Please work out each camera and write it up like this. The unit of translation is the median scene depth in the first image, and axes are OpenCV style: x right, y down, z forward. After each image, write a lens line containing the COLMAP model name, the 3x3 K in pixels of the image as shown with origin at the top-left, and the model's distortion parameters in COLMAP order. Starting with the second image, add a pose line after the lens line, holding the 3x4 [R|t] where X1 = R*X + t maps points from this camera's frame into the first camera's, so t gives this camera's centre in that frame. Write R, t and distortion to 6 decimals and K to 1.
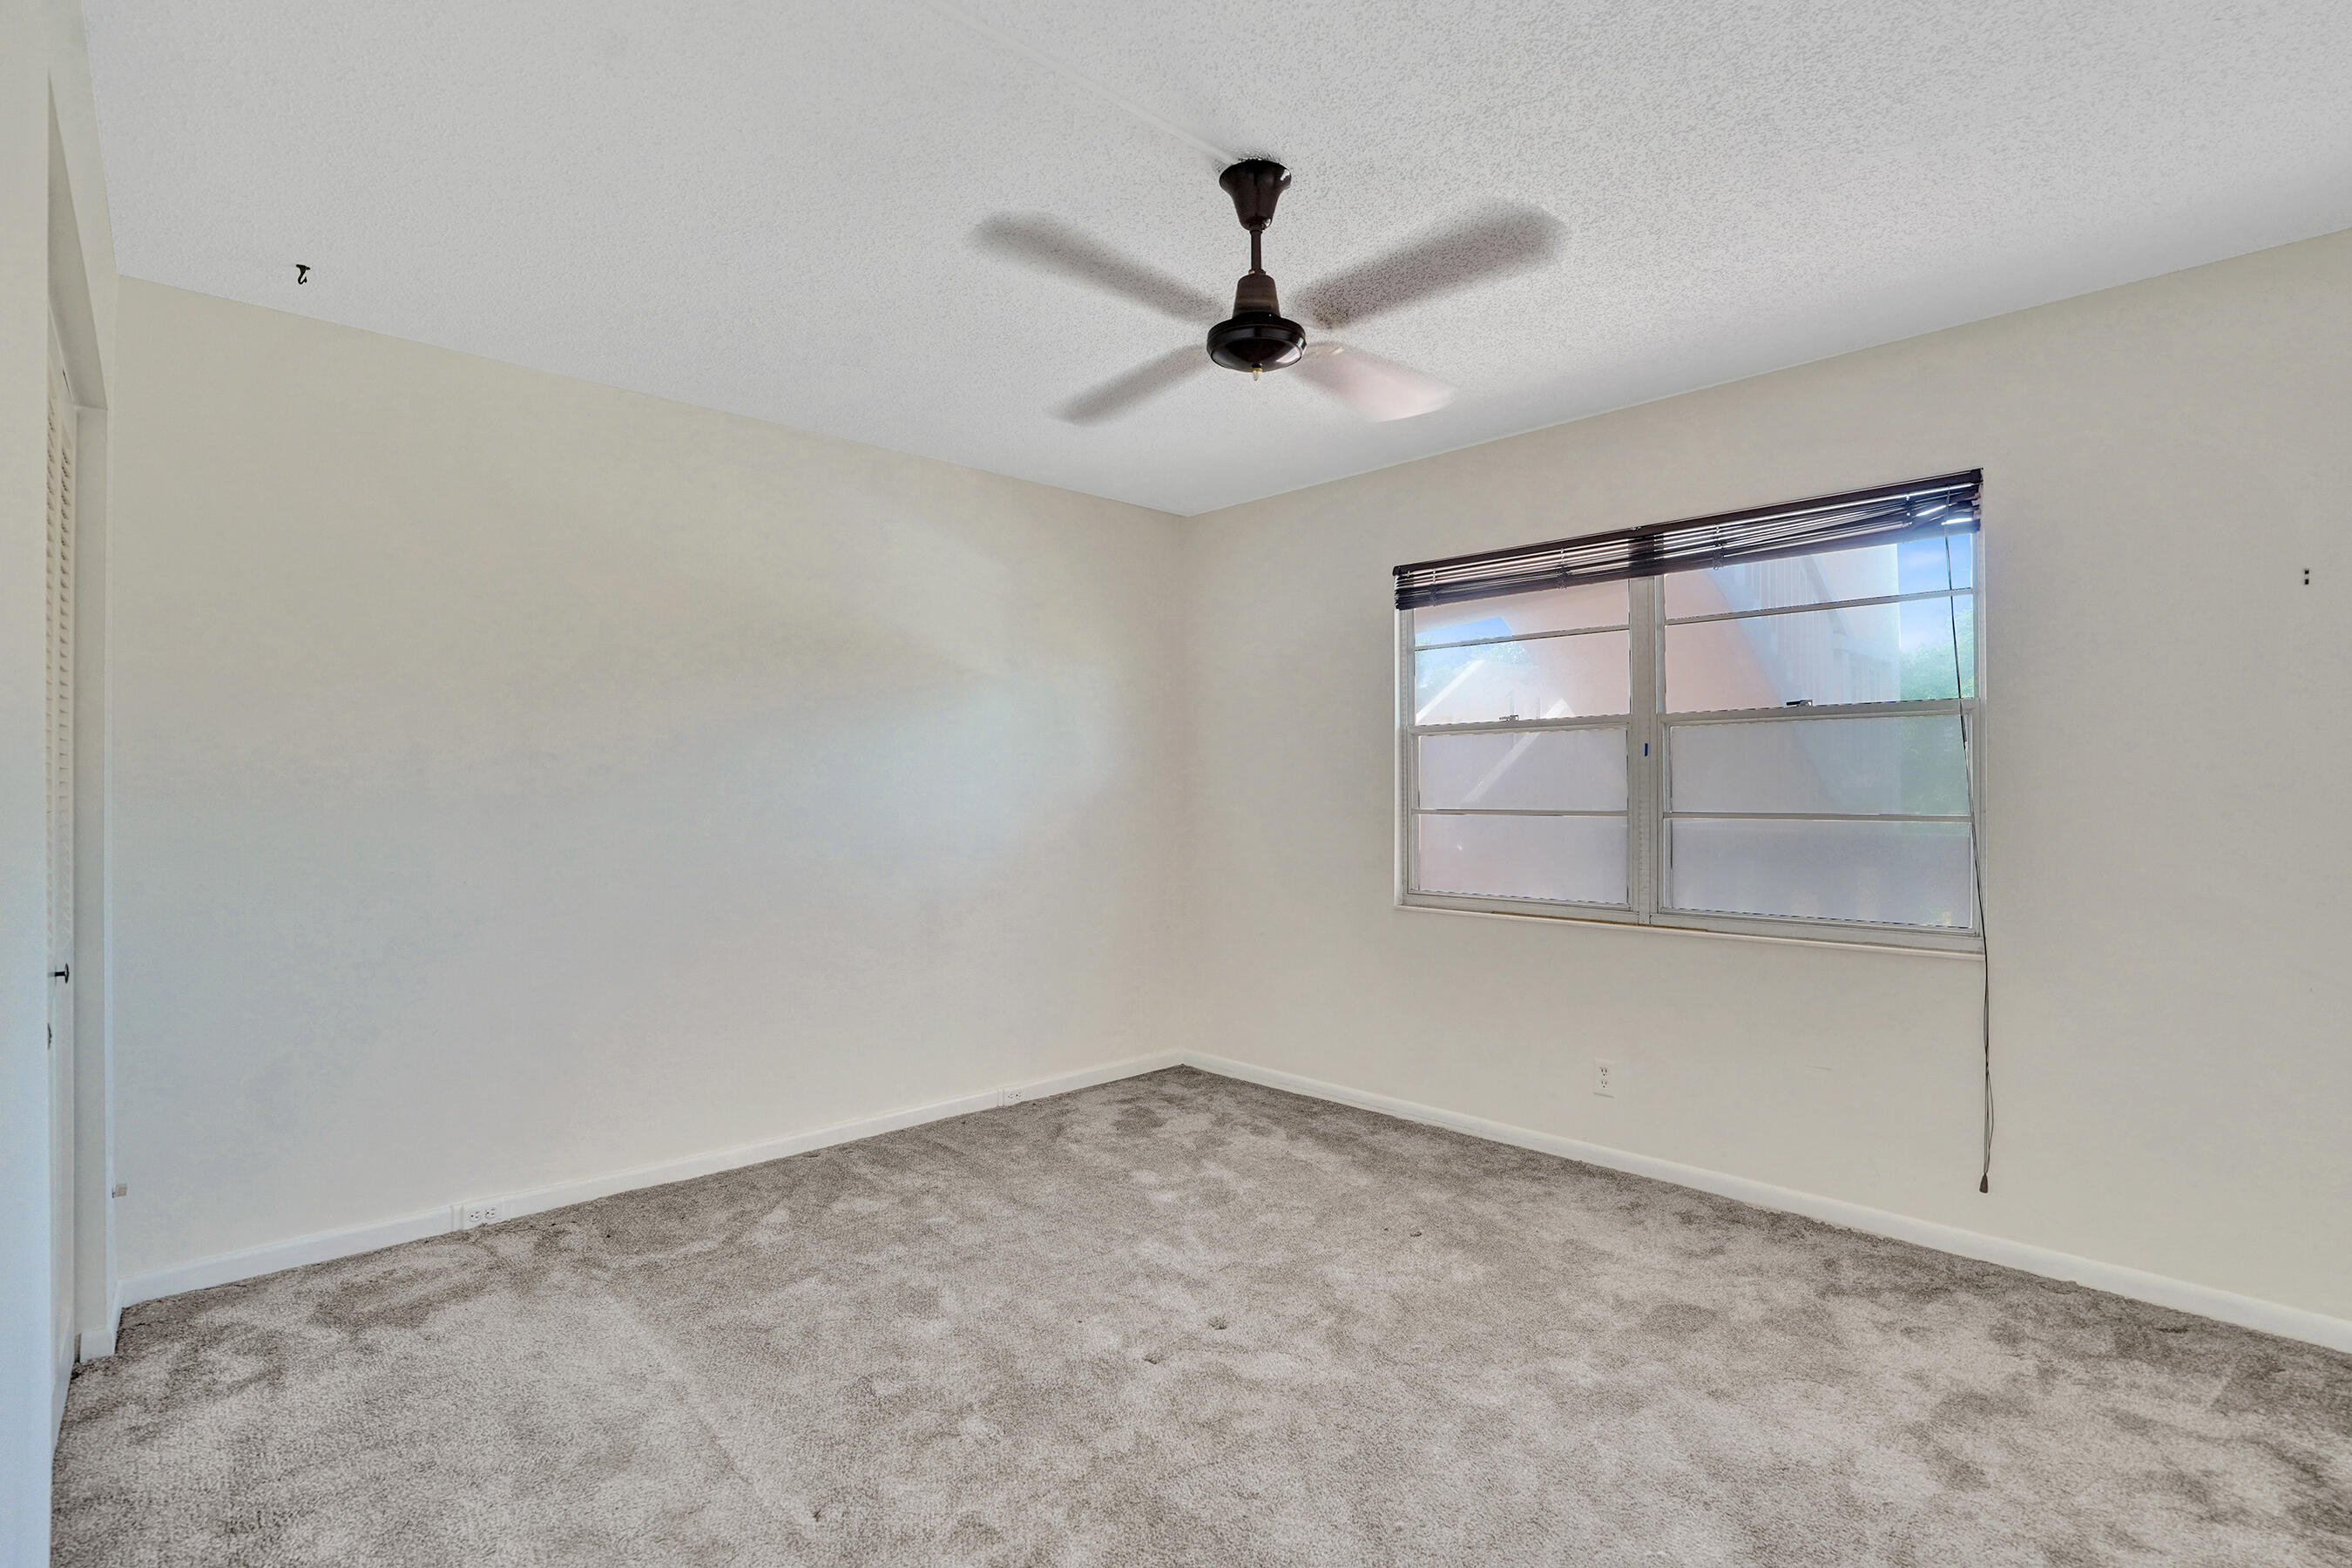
lens RADIAL K [[1102.2, 0, 1211.5], [0, 1102.2, 789.1], [0, 0, 1]] dist [-0.066987, 0.022898]
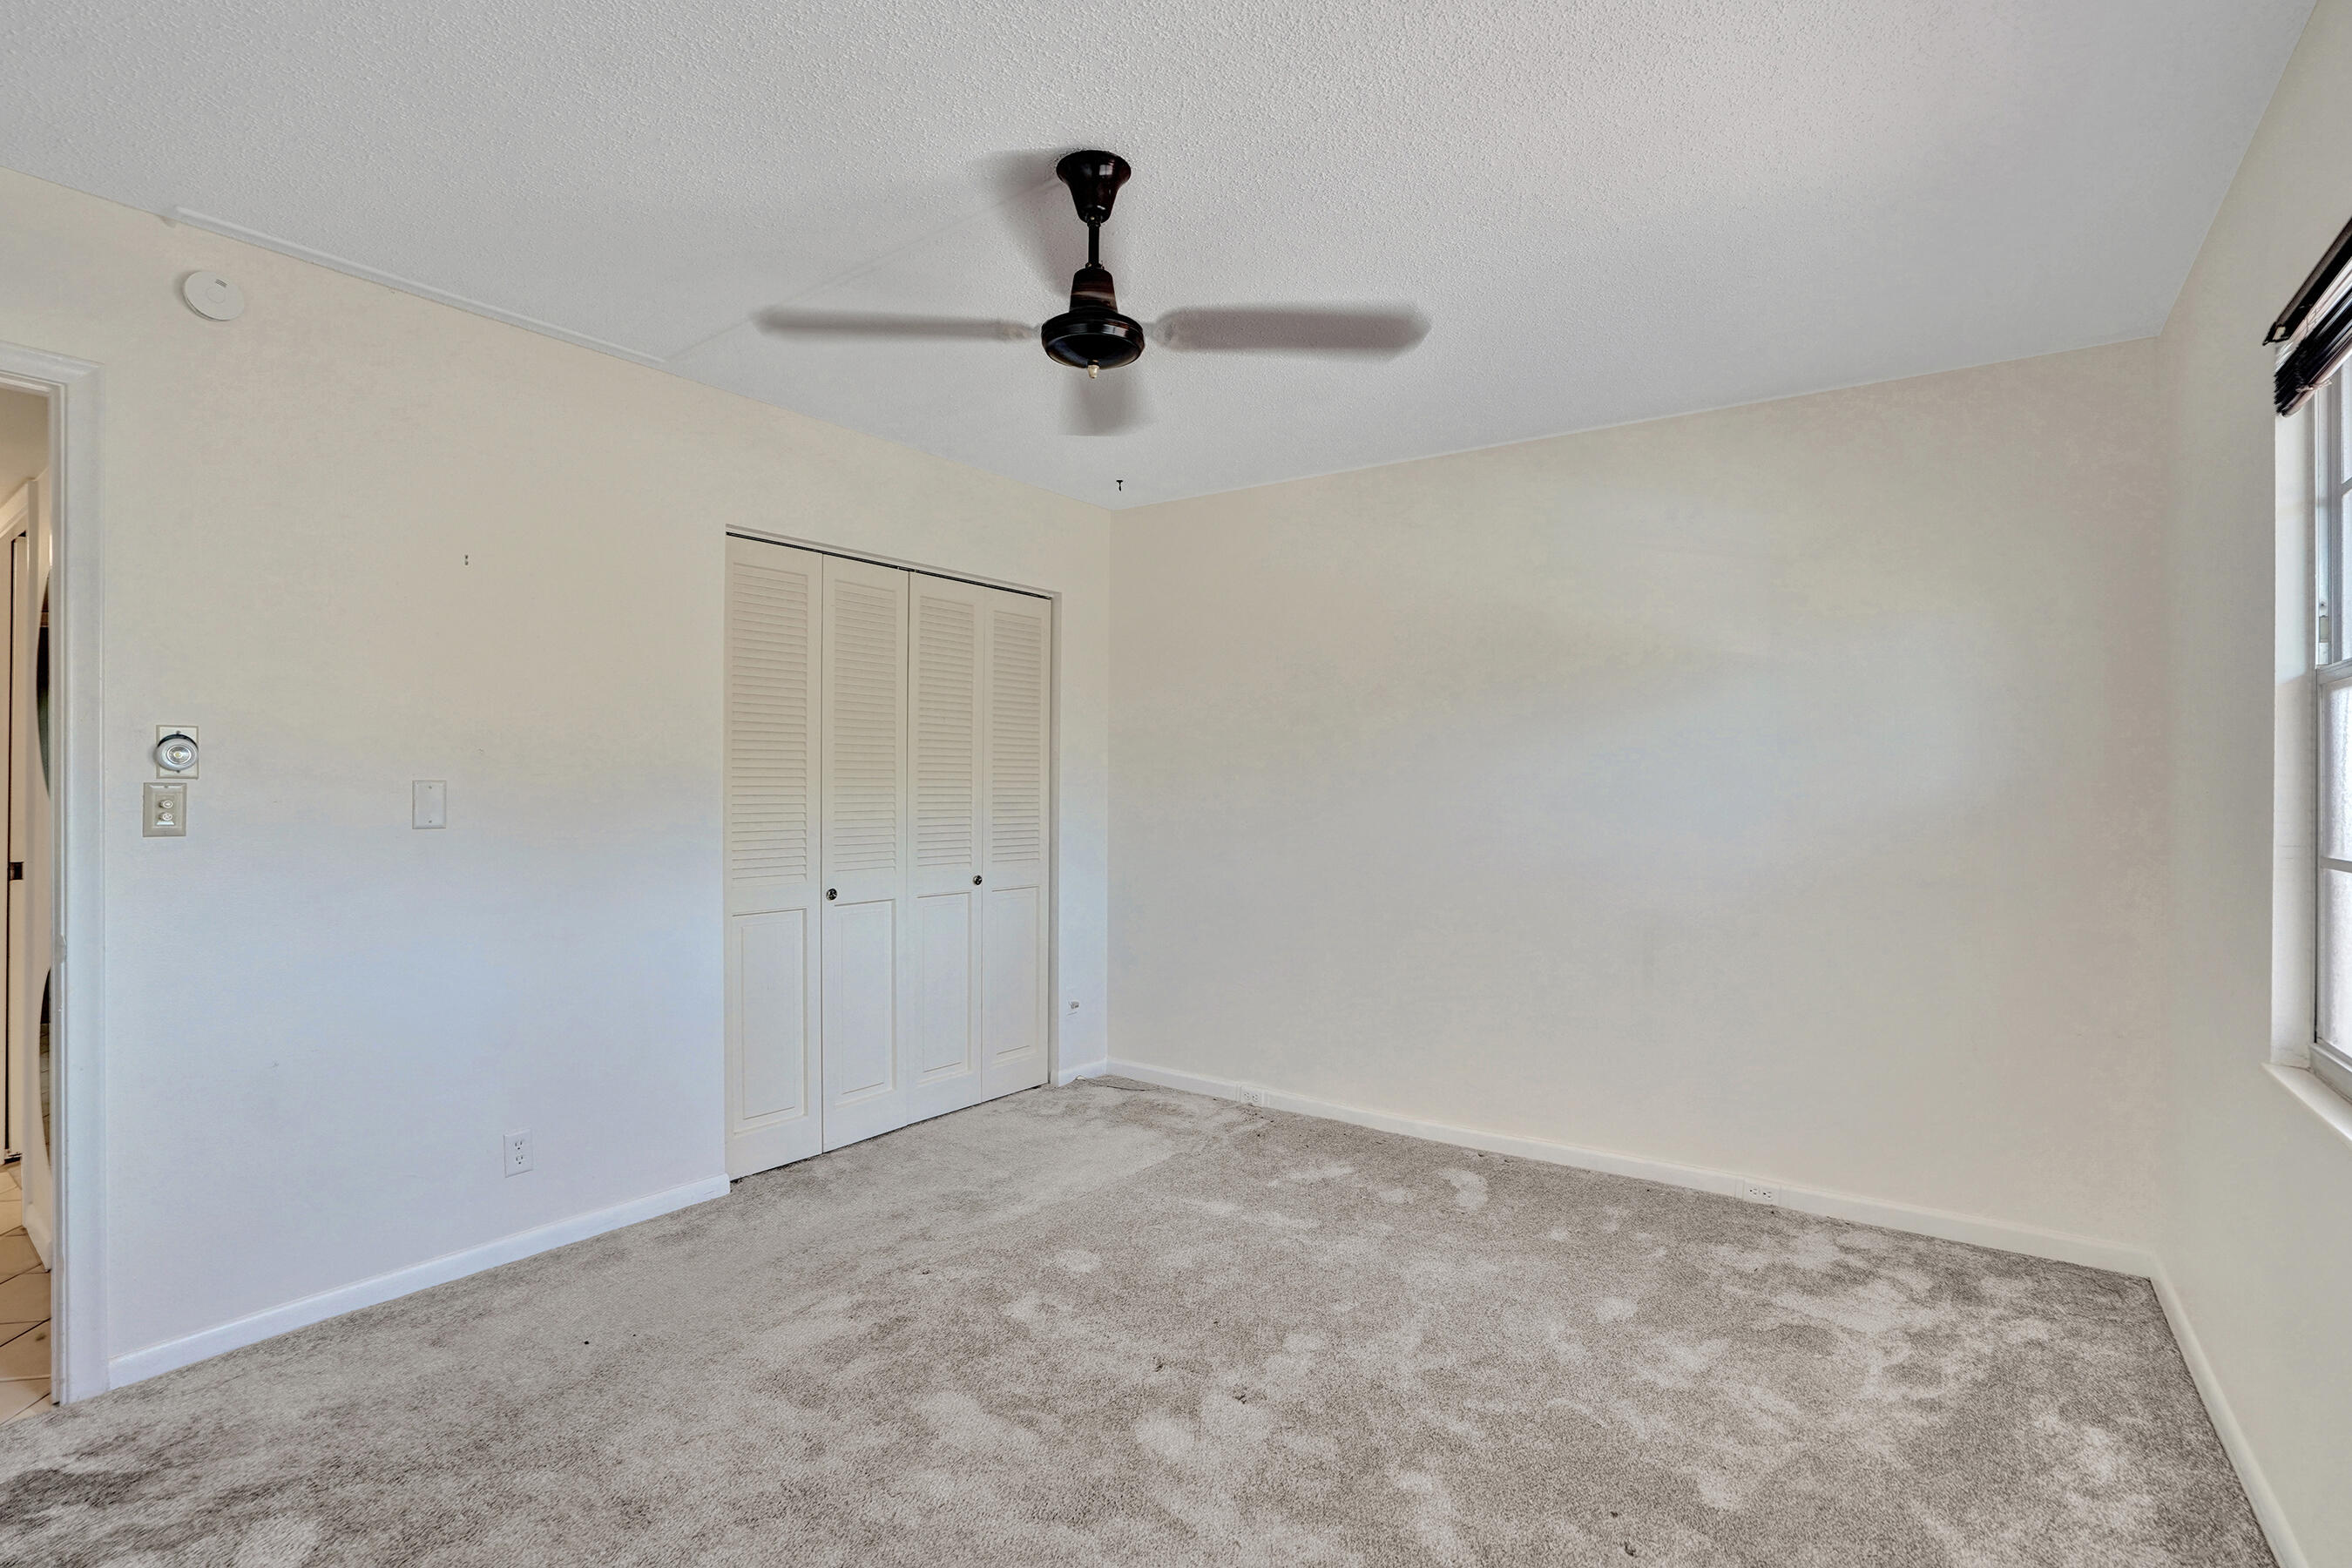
lens RADIAL K [[1102.2, 0, 1211.5], [0, 1102.2, 789.1], [0, 0, 1]] dist [-0.066987, 0.022898]
pose [[0.164997, -0.001393, -0.986293, 0.681567], [-0.006075, 0.999979, -0.002428, -0.007577], [0.986275, 0.006392, 0.164985, 0.632768]]
